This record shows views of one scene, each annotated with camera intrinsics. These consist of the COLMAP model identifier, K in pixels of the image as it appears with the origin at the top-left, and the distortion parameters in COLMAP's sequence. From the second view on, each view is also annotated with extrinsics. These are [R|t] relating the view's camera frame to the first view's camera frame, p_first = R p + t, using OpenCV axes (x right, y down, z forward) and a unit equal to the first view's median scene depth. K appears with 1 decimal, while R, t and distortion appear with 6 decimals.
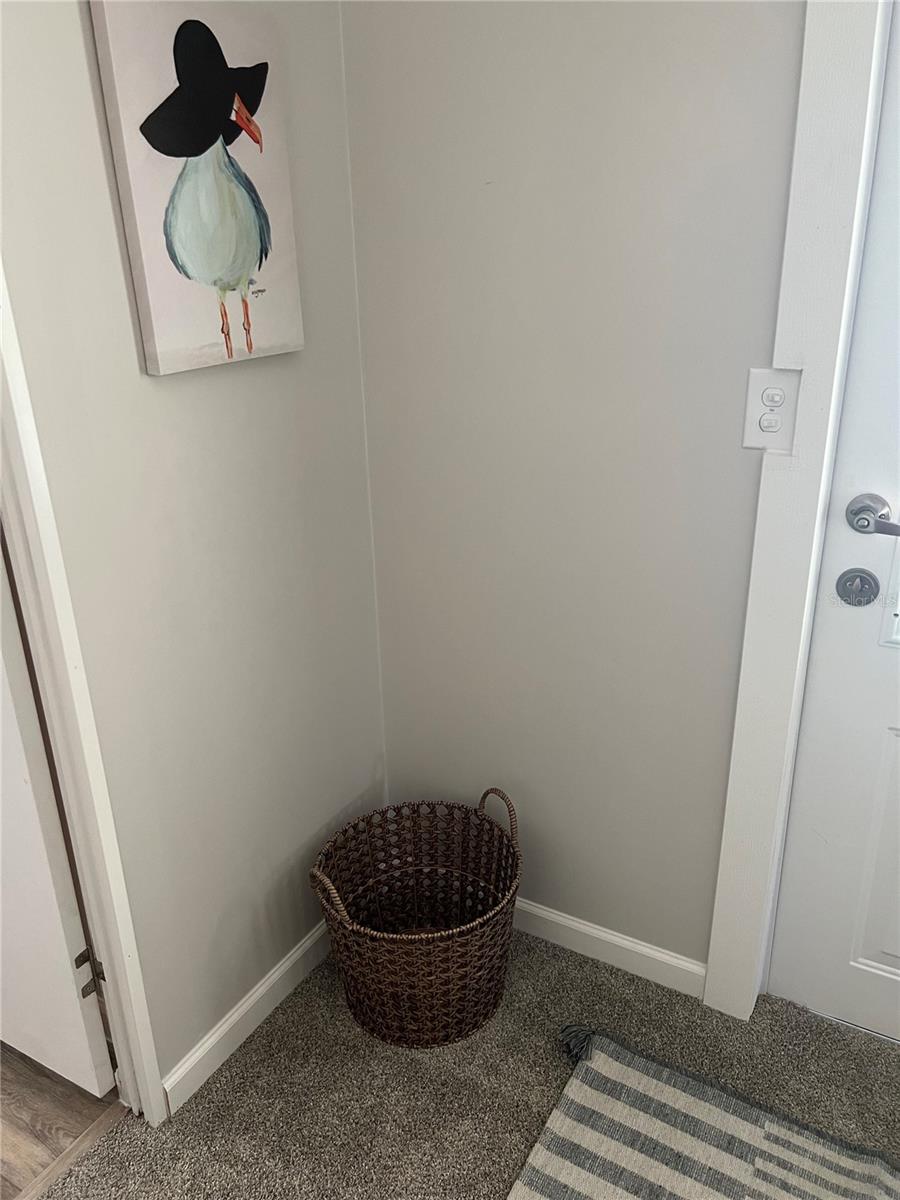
lens RADIAL K [[896.9, 0, 451.4], [0, 896.9, 598.5], [0, 0, 1]] dist [0.043464, -0.058139]
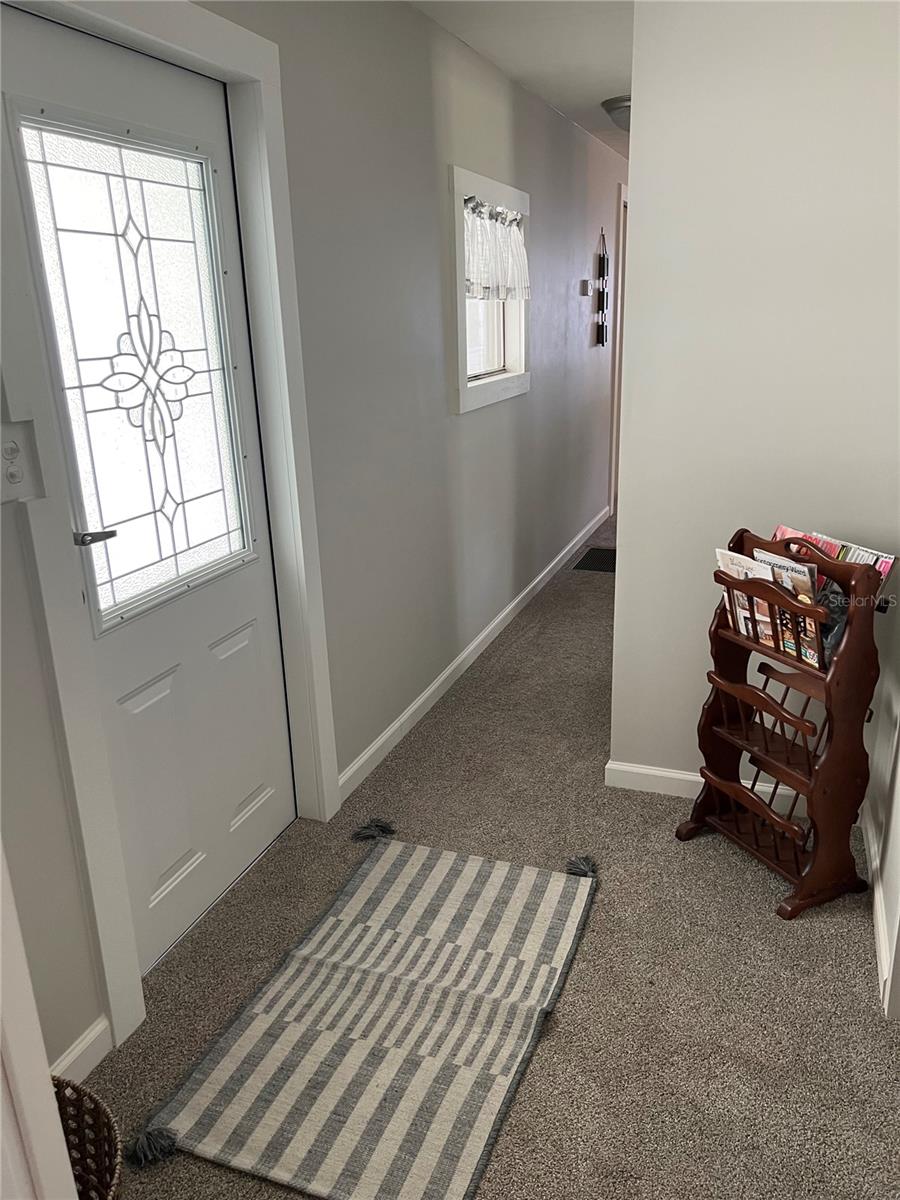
lens RADIAL K [[896.9, 0, 452.2], [0, 896.9, 600.7], [0, 0, 1]] dist [0.043464, -0.058139]
pose [[-0.169902, -0.280606, 0.944666, -0.687604], [0.394771, 0.858945, 0.326144, -0.184193], [-0.902934, 0.428339, -0.035161, 0.564985]]
